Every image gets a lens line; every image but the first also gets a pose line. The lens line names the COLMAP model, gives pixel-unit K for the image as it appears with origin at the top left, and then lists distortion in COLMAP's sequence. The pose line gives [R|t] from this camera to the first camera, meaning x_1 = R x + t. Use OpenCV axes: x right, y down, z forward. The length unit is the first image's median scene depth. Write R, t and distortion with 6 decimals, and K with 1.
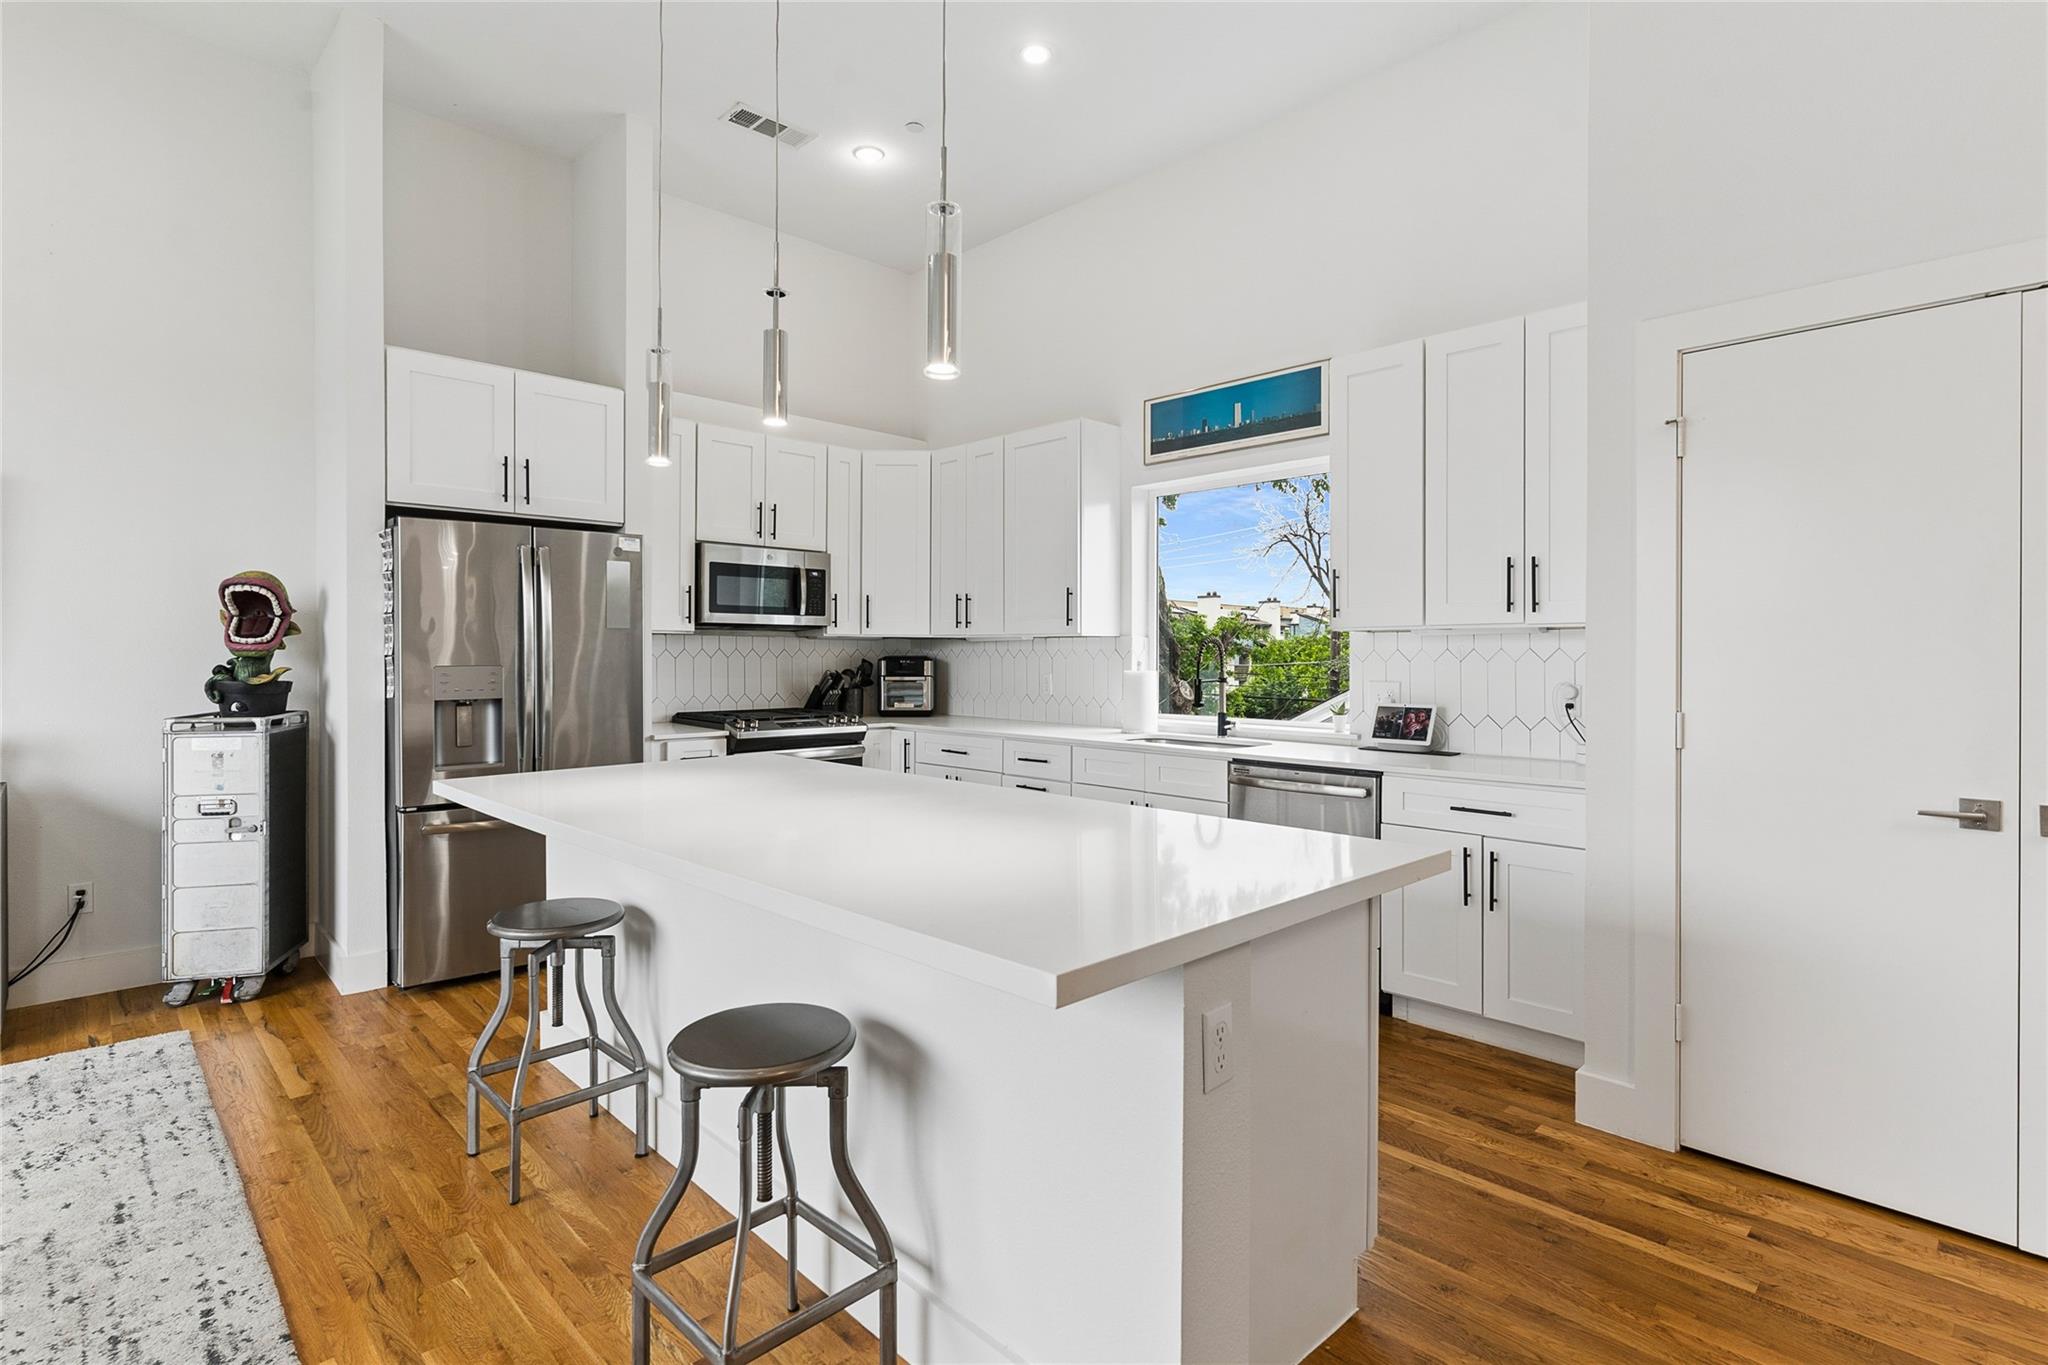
lens RADIAL K [[991.1, 0, 1027.4], [0, 991.1, 658.7], [0, 0, 1]] dist [-0.000045, 0.000467]
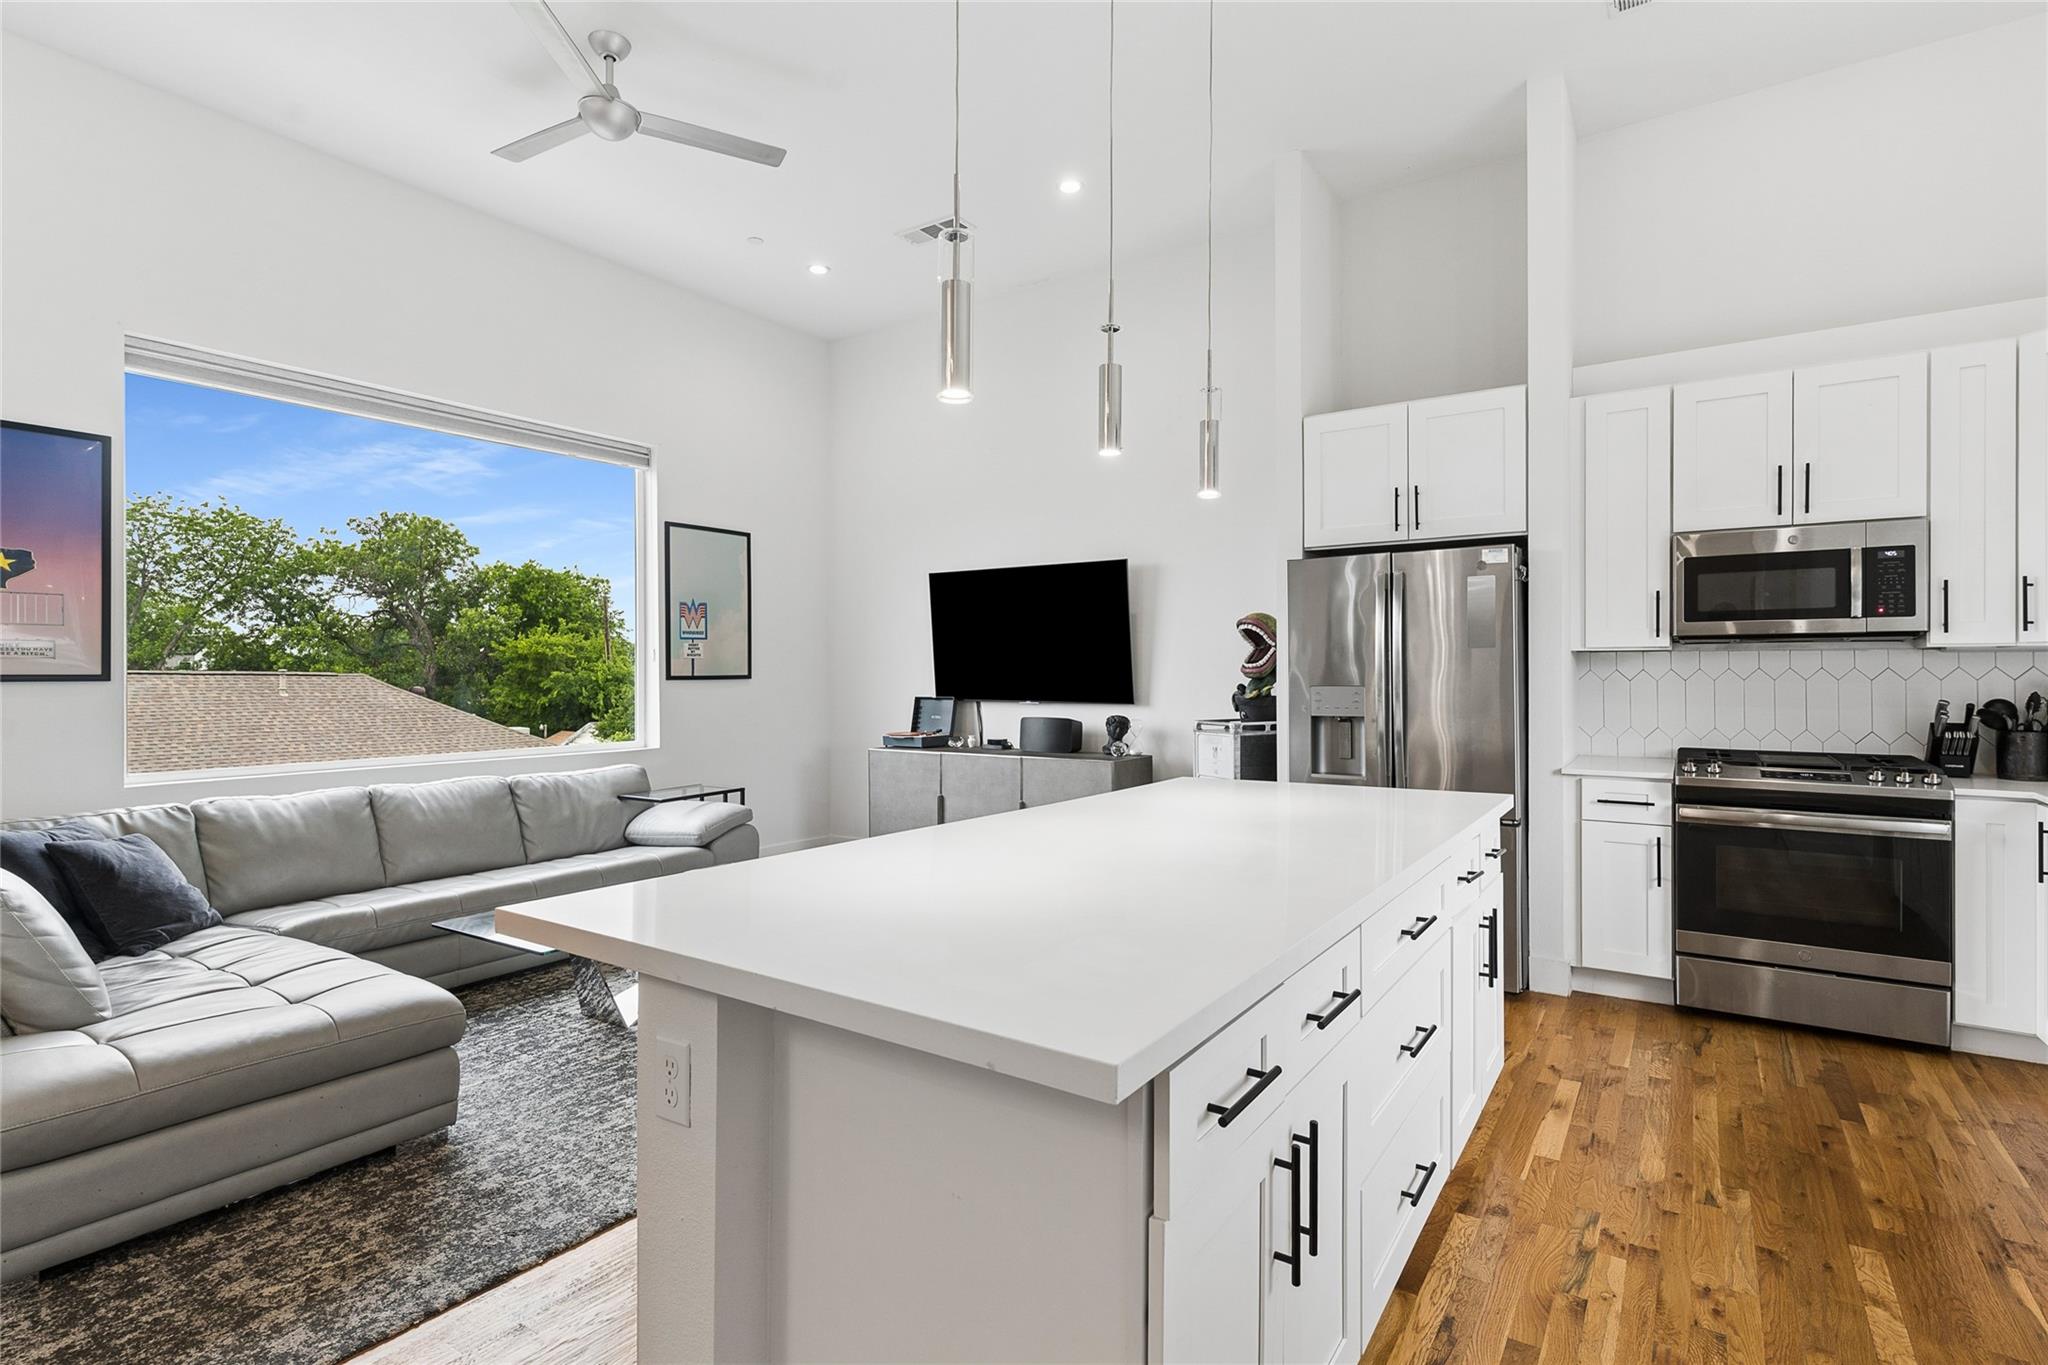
lens RADIAL K [[991.1, 0, 1027.4], [0, 991.1, 658.7], [0, 0, 1]] dist [-0.000045, 0.000467]
pose [[0.203890, -0.012621, -0.978913, 0.337224], [-0.002010, 0.999909, -0.013310, -0.006130], [0.978992, 0.004682, 0.203846, 0.325404]]
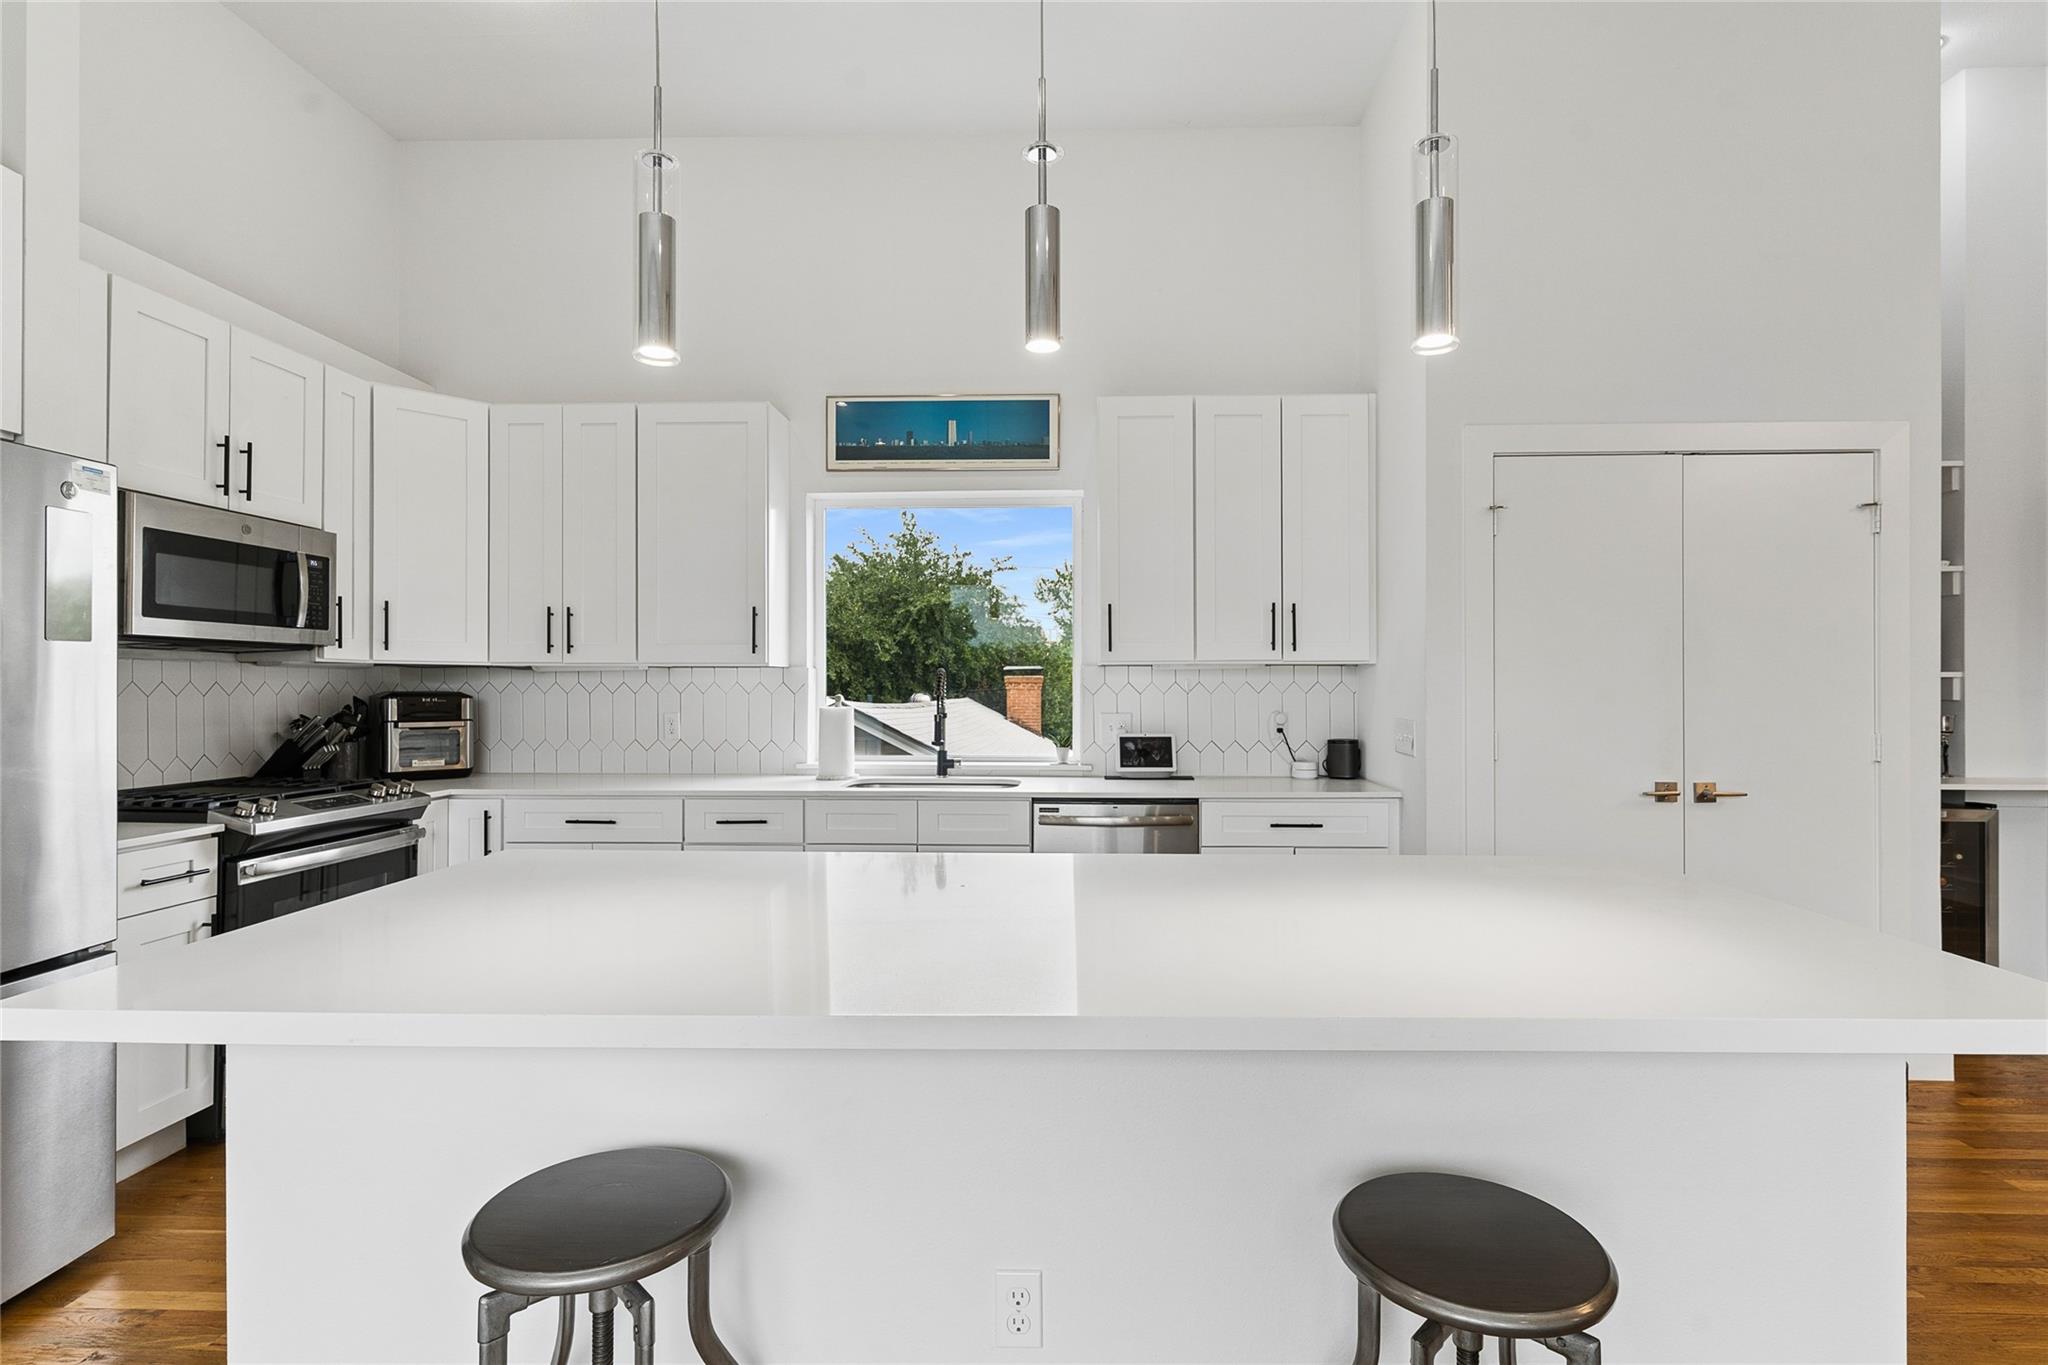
lens RADIAL K [[995.8, 0, 1024.0], [0, 995.8, 682.5], [0, 0, 1]] dist [0.003472, 0.000330]
pose [[0.725006, -0.000731, 0.688743, -0.348953], [0.005519, 0.999973, -0.004748, -0.004184], [-0.688721, 0.007244, 0.724990, 0.242715]]
